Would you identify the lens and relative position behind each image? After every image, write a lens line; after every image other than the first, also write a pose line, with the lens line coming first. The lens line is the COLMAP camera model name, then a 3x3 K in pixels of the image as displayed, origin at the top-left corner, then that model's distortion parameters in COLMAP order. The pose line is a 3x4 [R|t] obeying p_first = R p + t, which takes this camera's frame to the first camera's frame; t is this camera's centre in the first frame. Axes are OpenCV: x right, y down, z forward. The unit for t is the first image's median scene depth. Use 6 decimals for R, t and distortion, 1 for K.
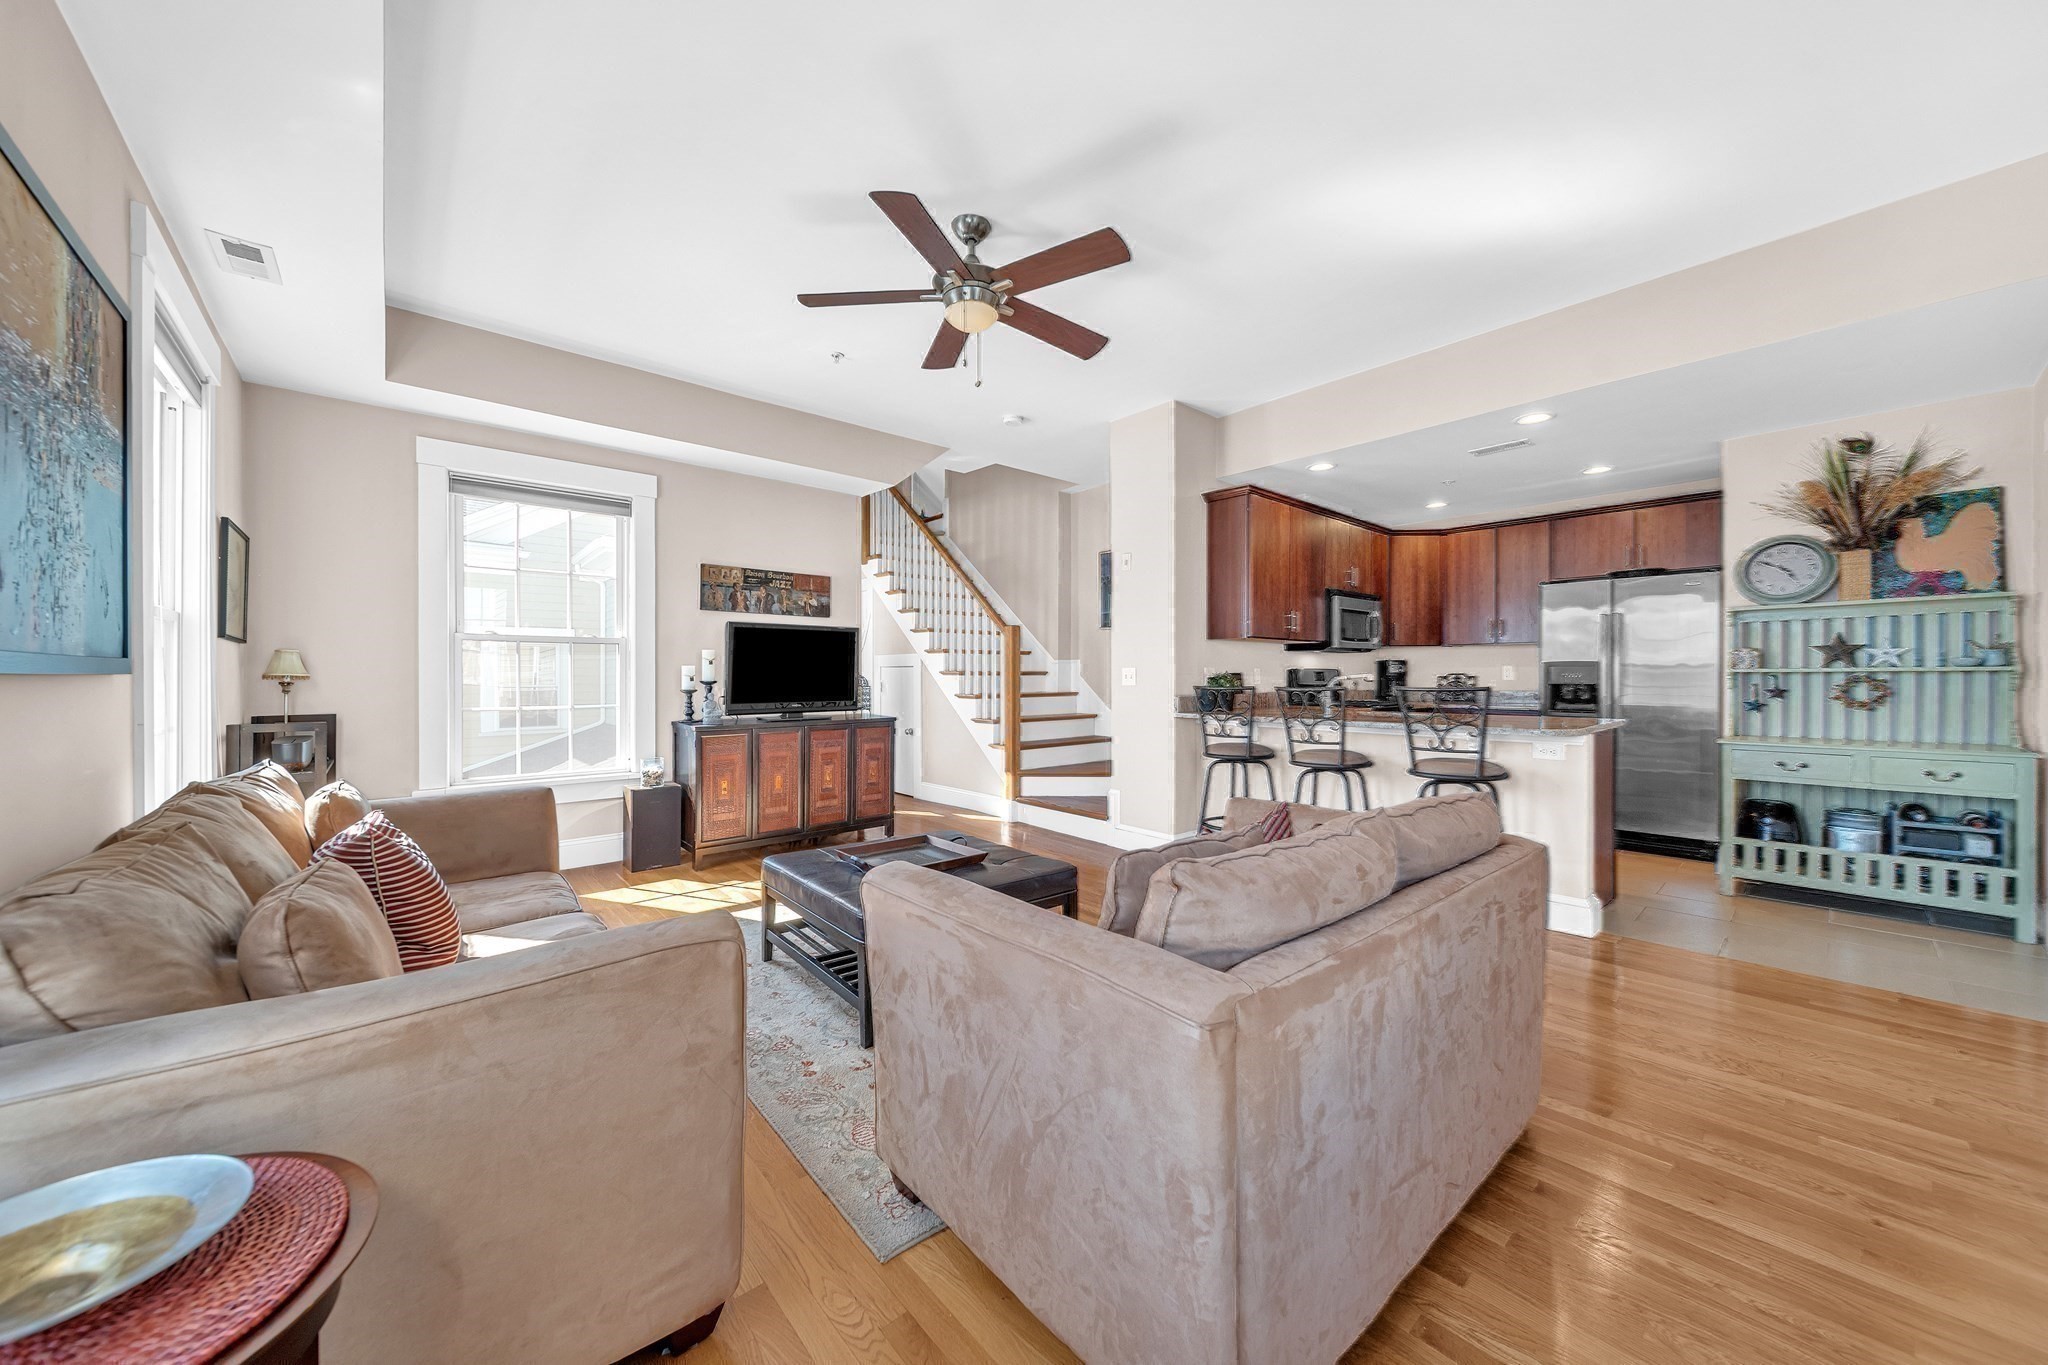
lens RADIAL K [[725.1, 0, 1027.4], [0, 725.1, 680.0], [0, 0, 1]] dist [-0.001721, -0.001171]
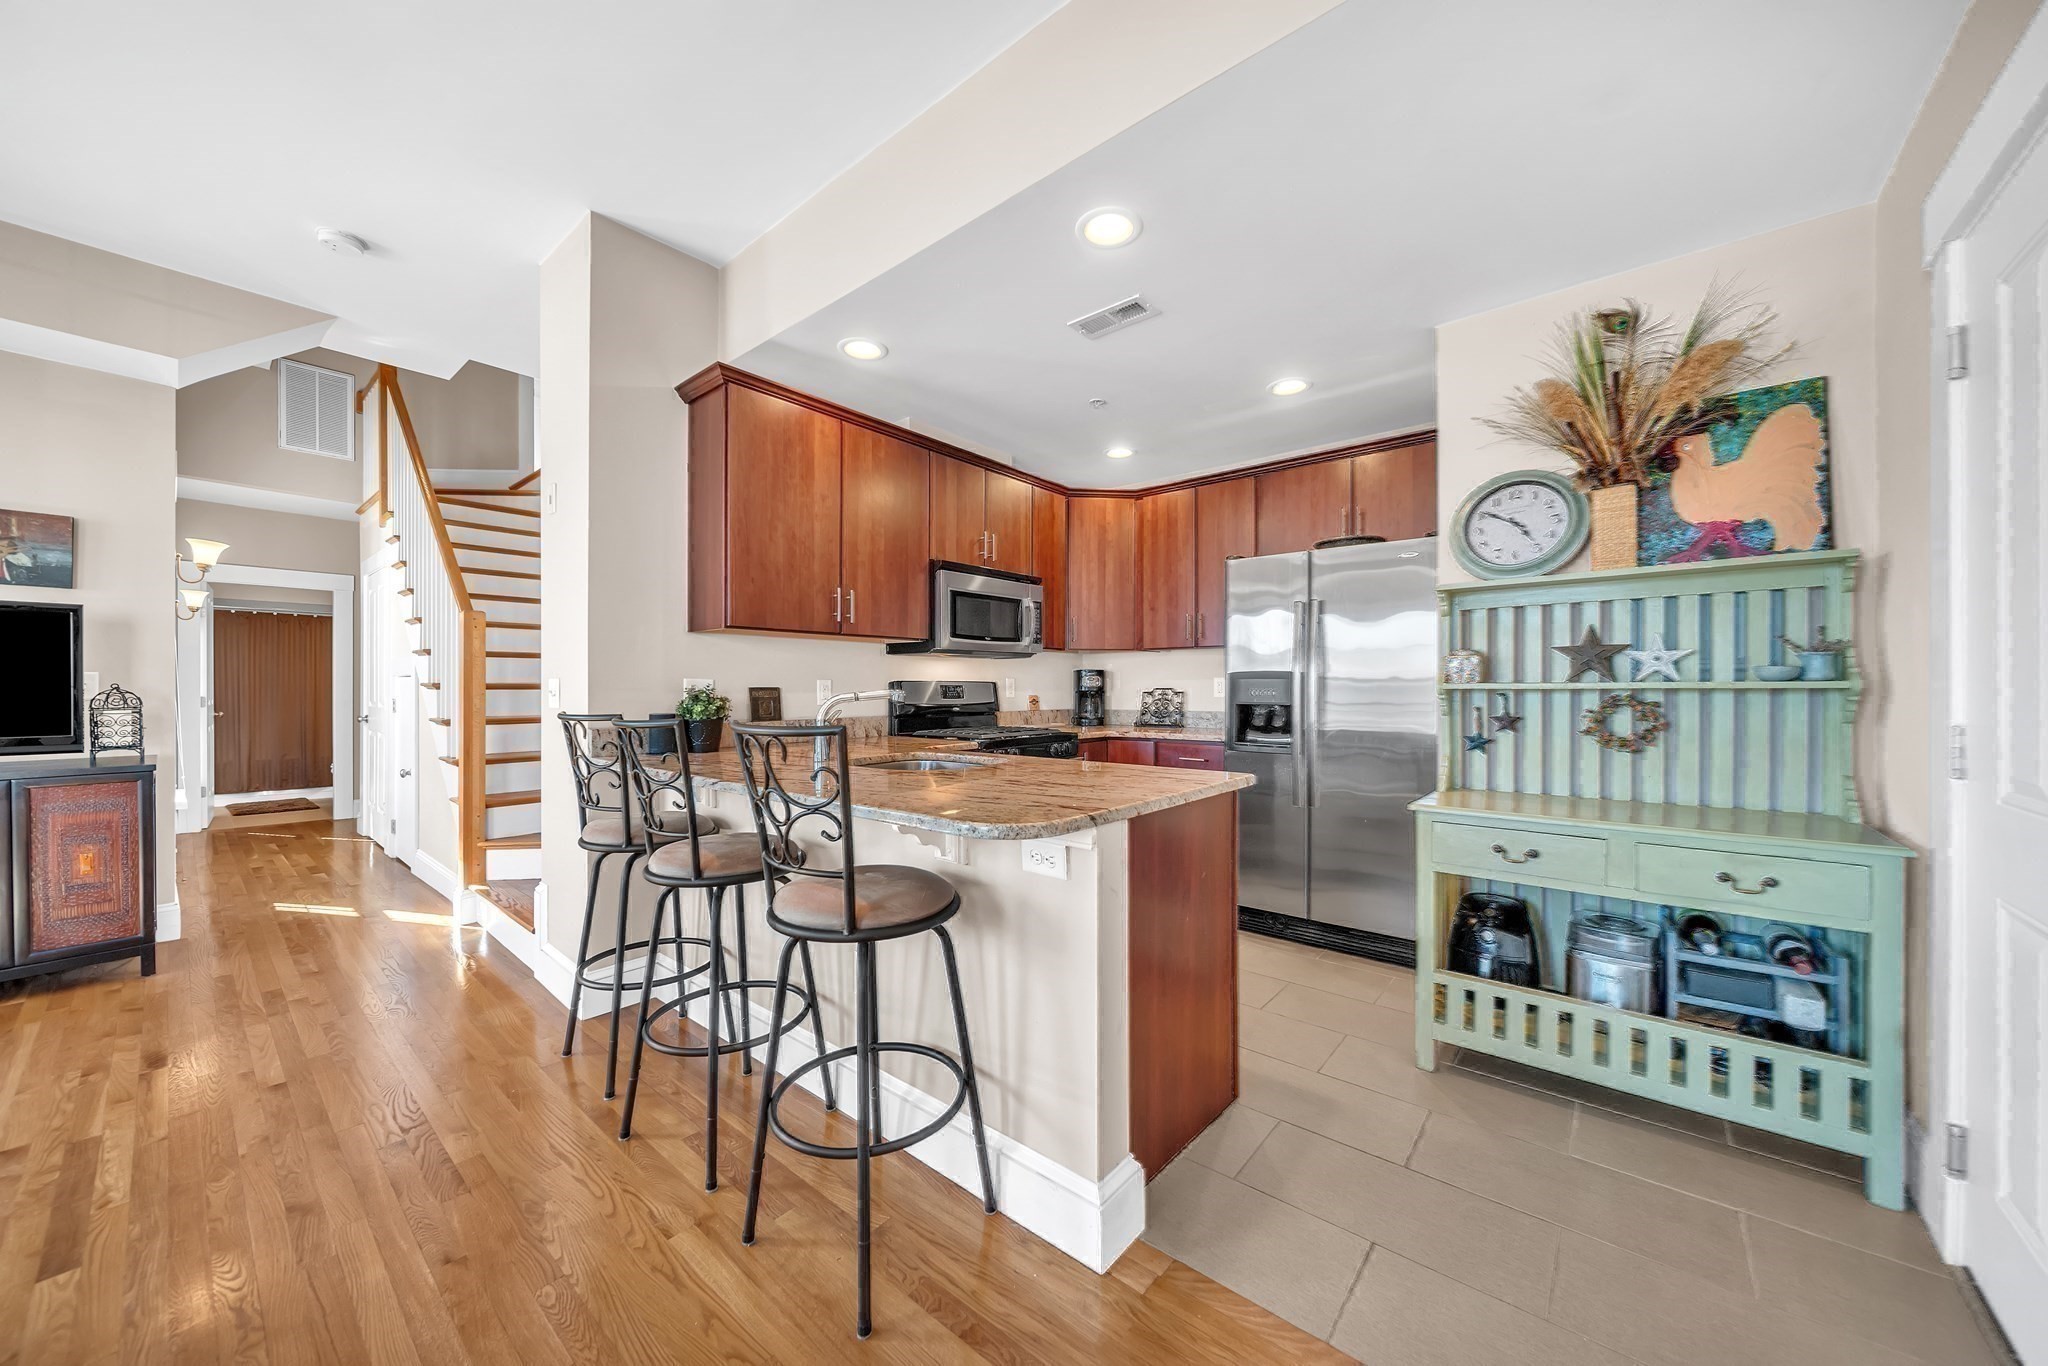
lens RADIAL K [[725.1, 0, 1028.1], [0, 725.1, 688.8], [0, 0, 1]] dist [-0.001721, -0.001171]
pose [[0.987916, 0.001638, 0.154978, 0.521761], [-0.001213, 0.999995, -0.002838, -0.008685], [-0.154982, 0.002616, 0.987914, 0.437813]]
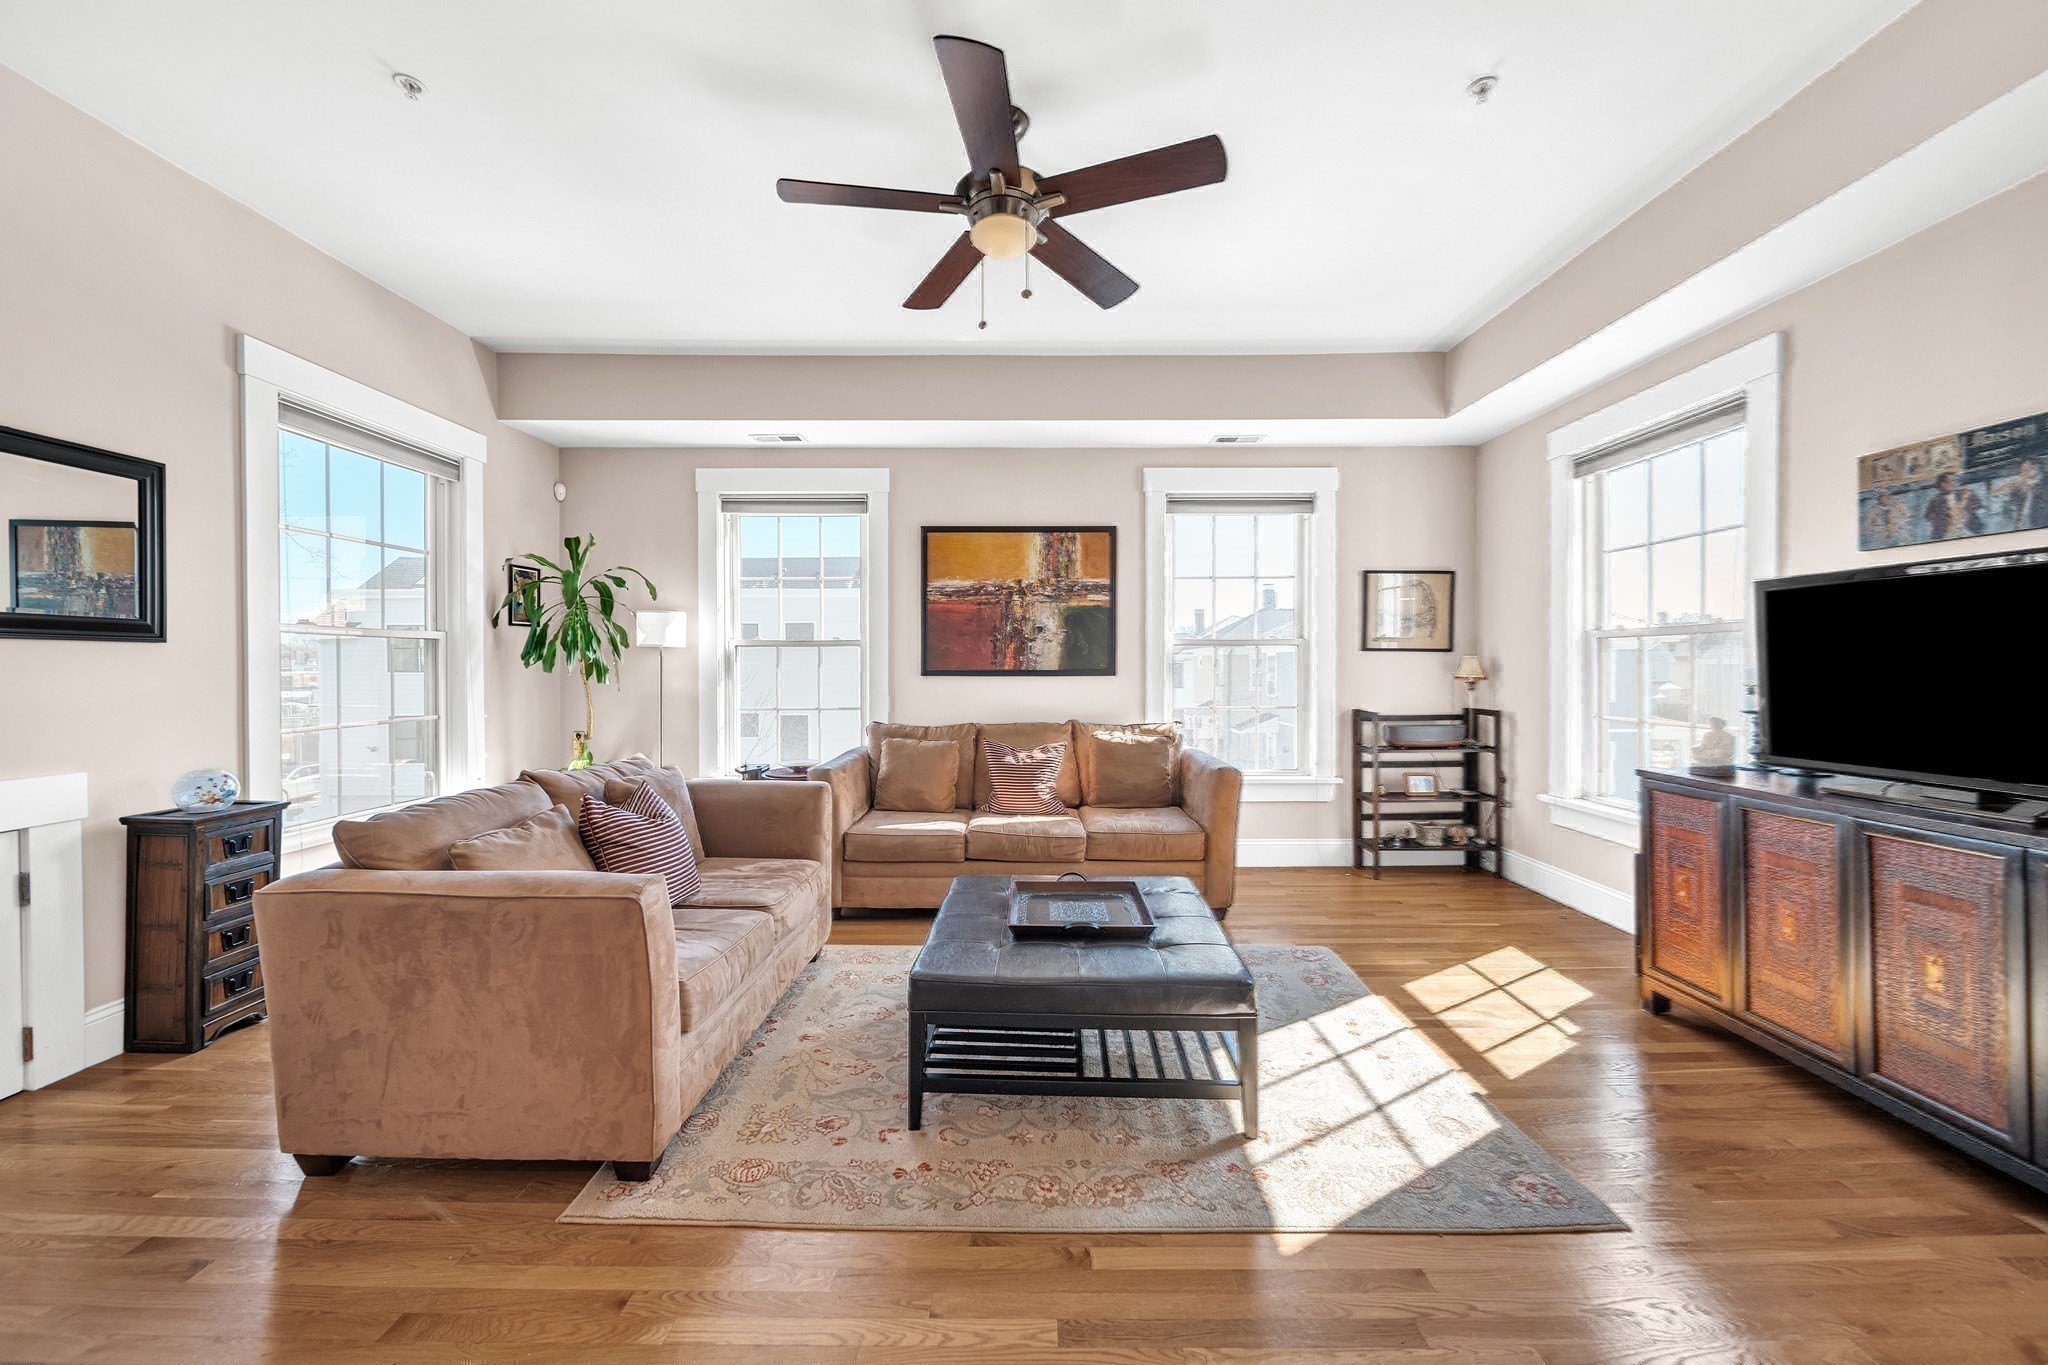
lens RADIAL K [[725.1, 0, 1025.2], [0, 725.1, 674.0], [0, 0, 1]] dist [-0.001721, -0.001171]
pose [[-0.666789, 0.011737, -0.745154, 0.352192], [-0.002301, 0.999839, 0.017808, -0.026136], [0.745243, 0.013589, -0.666655, 1.090360]]
